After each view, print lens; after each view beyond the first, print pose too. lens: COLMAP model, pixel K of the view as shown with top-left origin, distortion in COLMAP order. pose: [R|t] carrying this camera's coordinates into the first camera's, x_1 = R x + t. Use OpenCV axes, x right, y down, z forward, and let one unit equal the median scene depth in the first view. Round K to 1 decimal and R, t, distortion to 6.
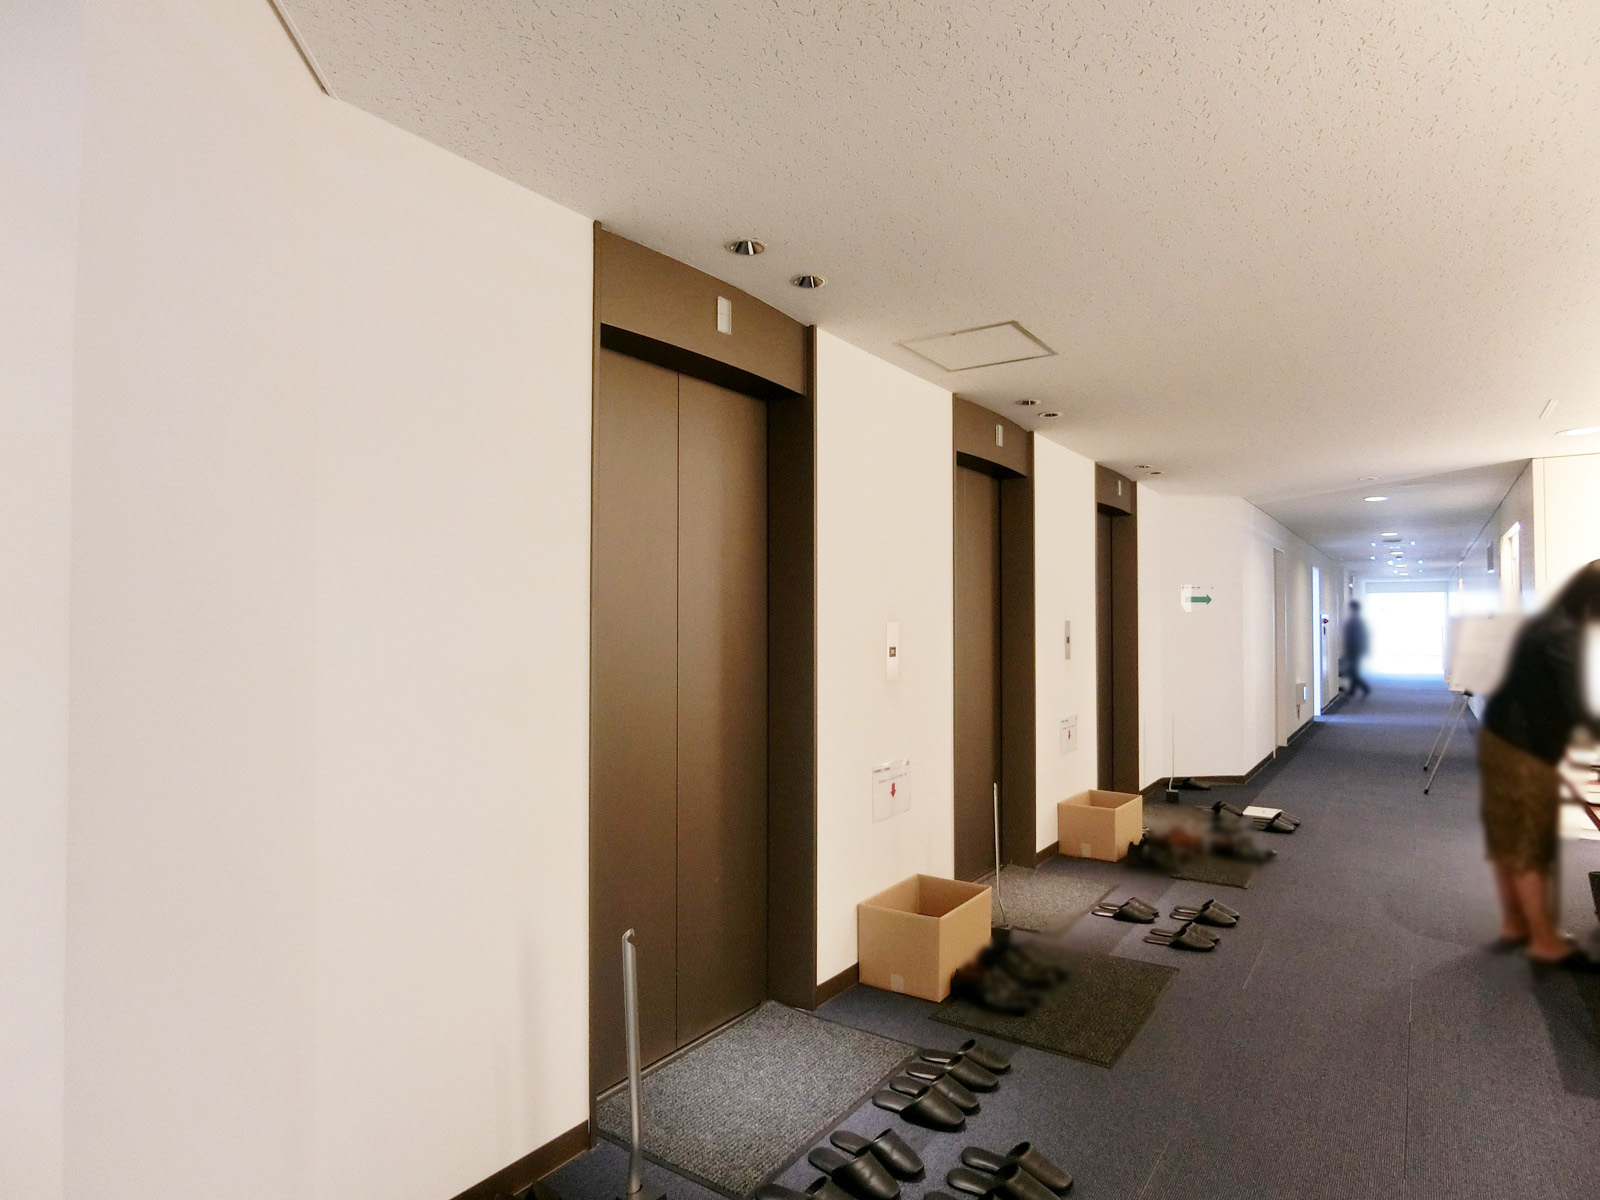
lens RADIAL K [[891.4, 0, 800.0], [0, 891.4, 600.0], [0, 0, 1]] dist [0.000218, -0.000015]
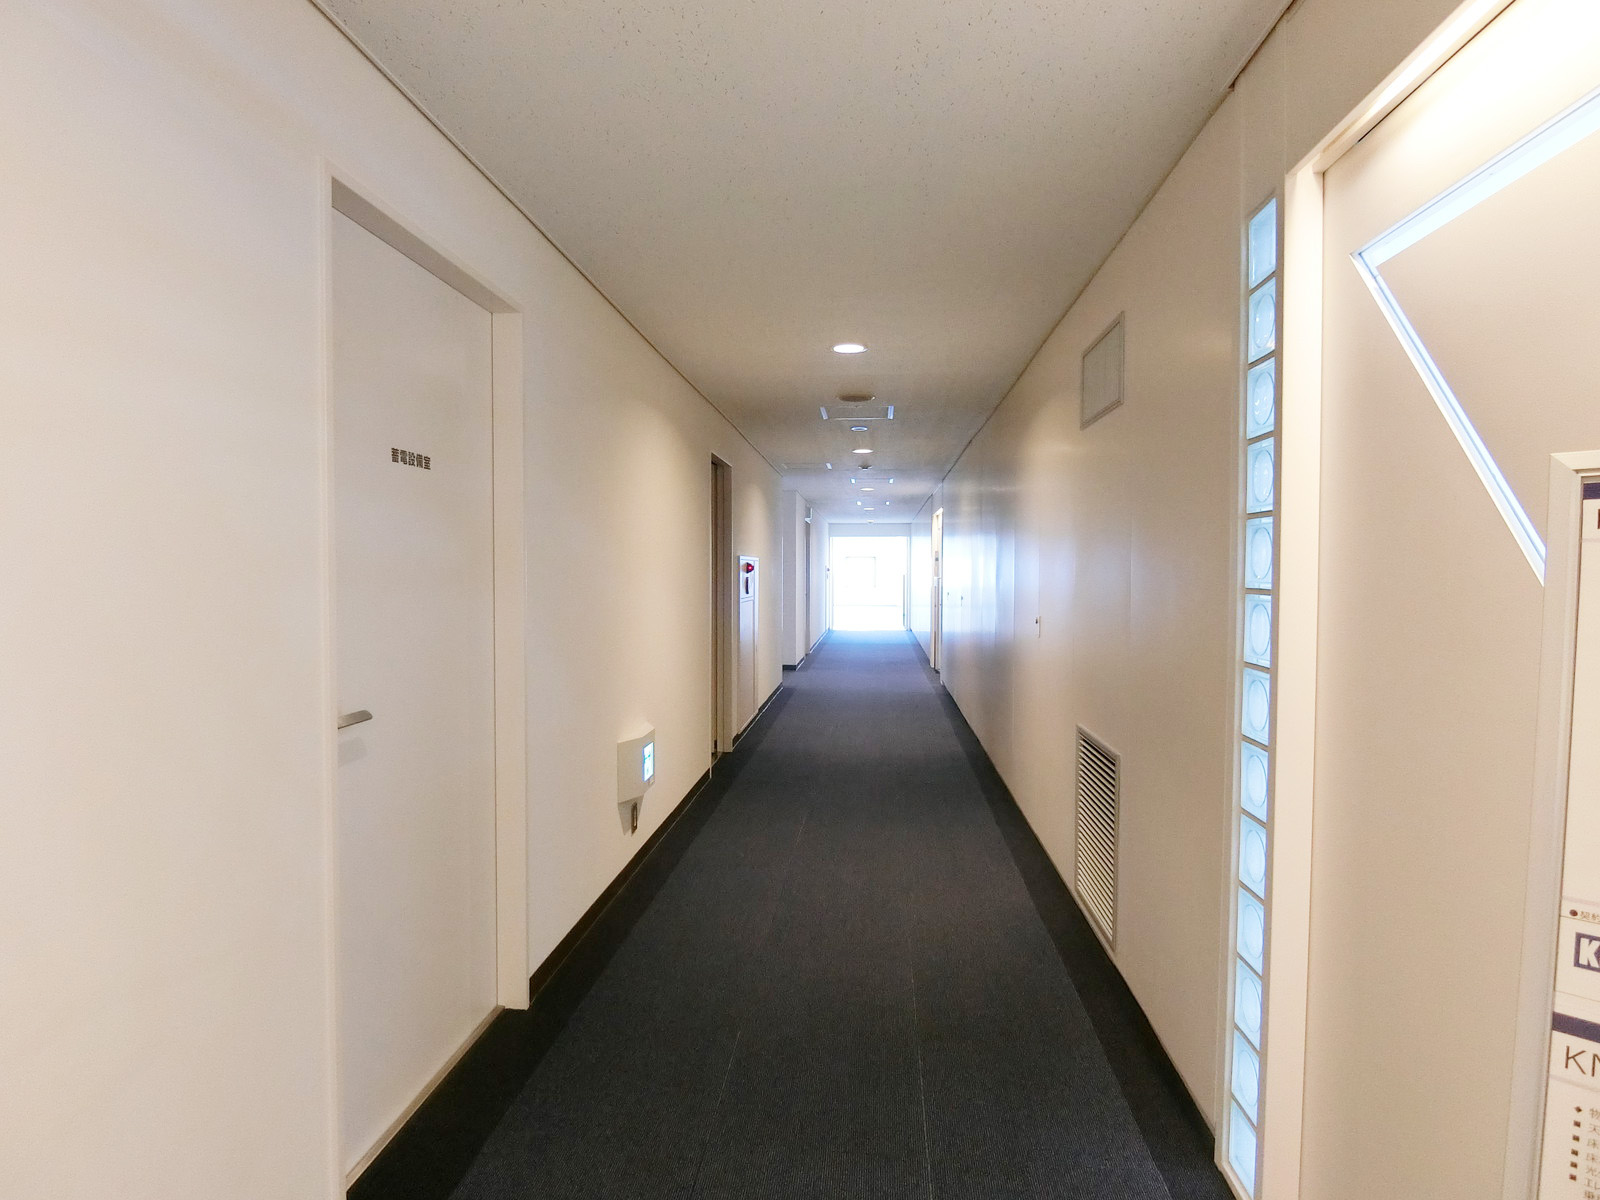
lens RADIAL K [[891.4, 0, 800.0], [0, 891.4, 600.0], [0, 0, 1]] dist [0.000218, -0.000015]
pose [[0.868119, -0.013367, 0.496177, 0.287546], [-0.008412, 0.999097, 0.041635, 0.016018], [-0.496286, -0.040318, 0.867223, 0.431093]]
